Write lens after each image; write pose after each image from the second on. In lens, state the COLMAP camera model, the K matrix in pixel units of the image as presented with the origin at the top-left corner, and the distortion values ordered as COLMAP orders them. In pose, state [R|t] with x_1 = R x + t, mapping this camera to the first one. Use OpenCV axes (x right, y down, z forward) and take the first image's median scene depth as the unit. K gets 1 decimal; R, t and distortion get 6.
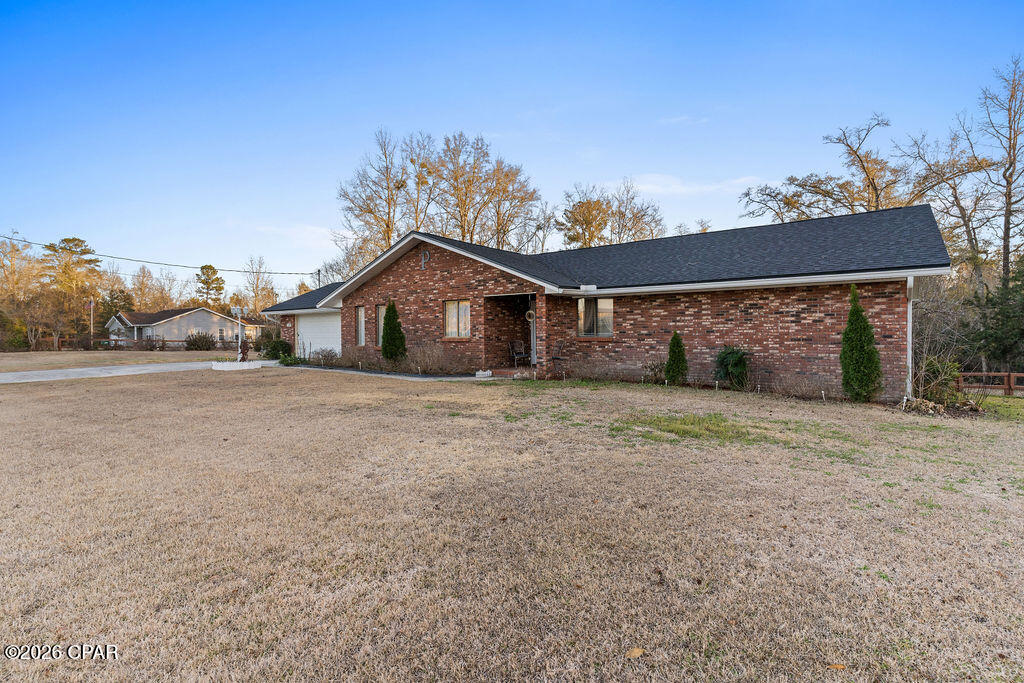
lens RADIAL K [[503.6, 0, 509.4], [0, 503.6, 339.3], [0, 0, 1]] dist [0.010100, -0.002016]
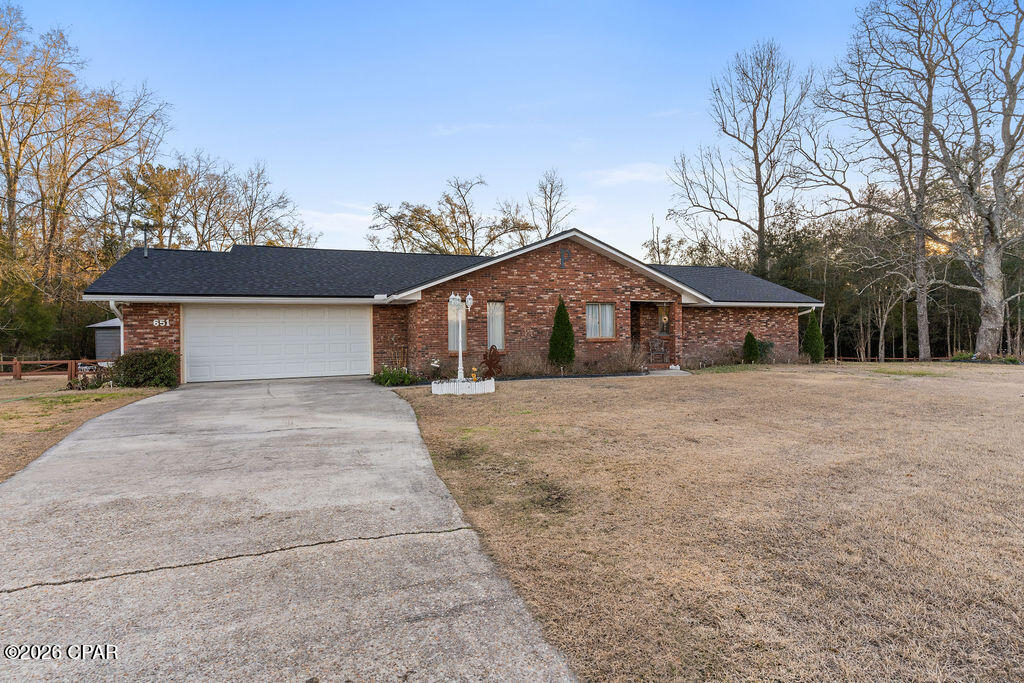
lens RADIAL K [[503.6, 0, 510.9], [0, 503.6, 333.2], [0, 0, 1]] dist [0.010100, -0.002016]
pose [[0.488466, -0.006558, 0.872558, -1.170190], [0.018152, 0.999832, -0.002647, -0.015105], [-0.872394, 0.017131, 0.488503, 0.686186]]
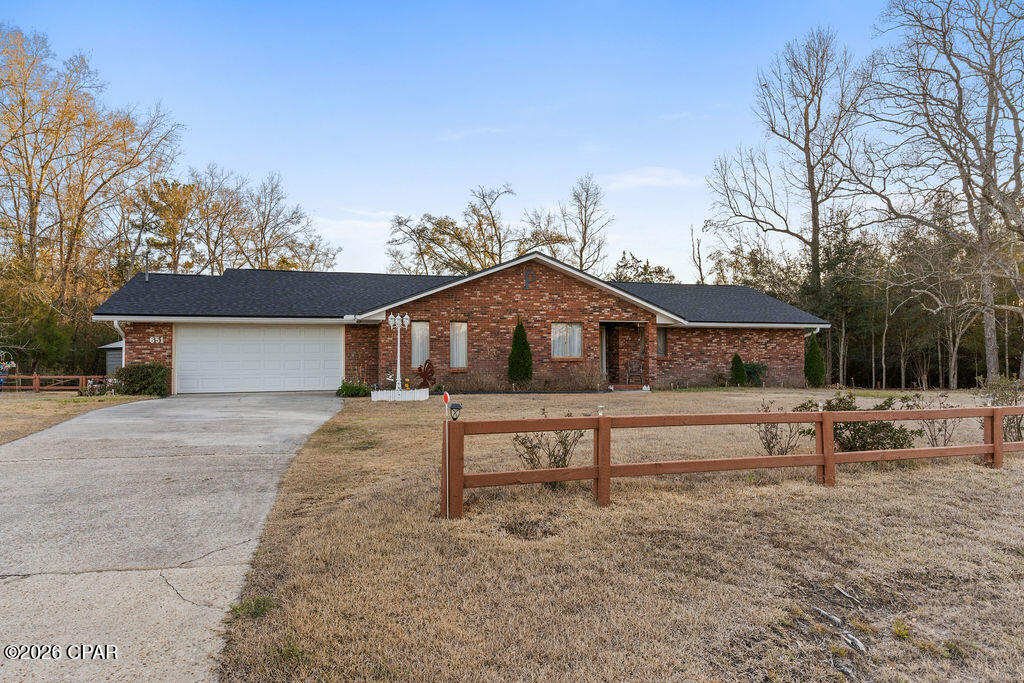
lens RADIAL K [[595.4, 0, 511.1], [0, 595.4, 343.7], [0, 0, 1]] dist [0.014872, -0.002340]
pose [[0.570464, 0.020638, 0.821064, -1.268264], [0.011116, 0.999399, -0.032844, 0.006987], [-0.821248, 0.027863, 0.569891, 0.402064]]
